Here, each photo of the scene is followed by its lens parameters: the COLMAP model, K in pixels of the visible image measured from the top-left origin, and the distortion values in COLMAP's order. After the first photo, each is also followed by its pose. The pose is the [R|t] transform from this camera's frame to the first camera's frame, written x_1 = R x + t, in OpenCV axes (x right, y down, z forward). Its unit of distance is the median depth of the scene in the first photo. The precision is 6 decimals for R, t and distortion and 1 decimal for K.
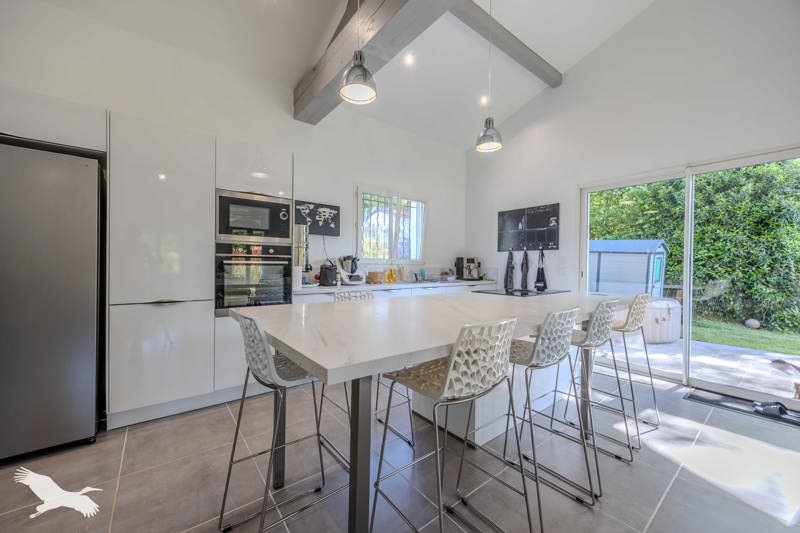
lens RADIAL K [[309.4, 0, 397.3], [0, 309.4, 266.4], [0, 0, 1]] dist [0.001228, 0.000078]
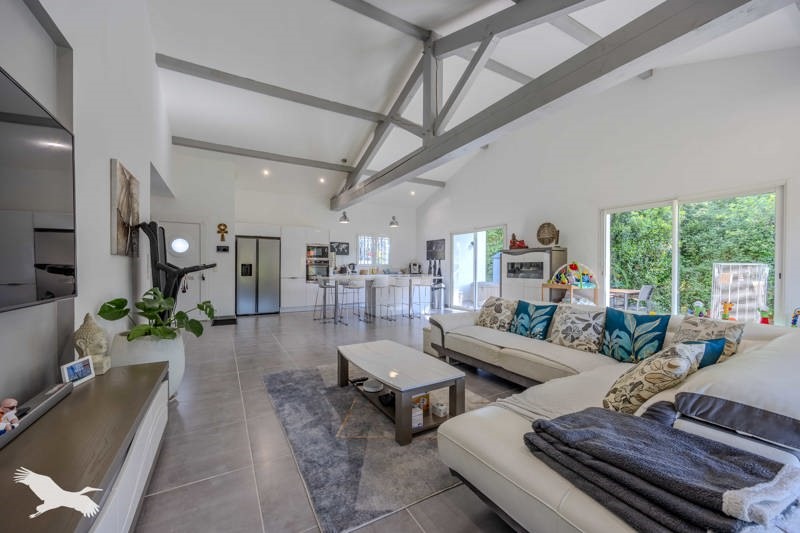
lens RADIAL K [[309.4, 0, 400.7], [0, 309.4, 268.0], [0, 0, 1]] dist [0.001228, 0.000078]
pose [[0.990855, -0.003767, -0.134881, 0.586844], [0.003799, 0.999993, -0.000025, 0.006137], [0.134881, -0.000488, 0.990862, -1.462732]]
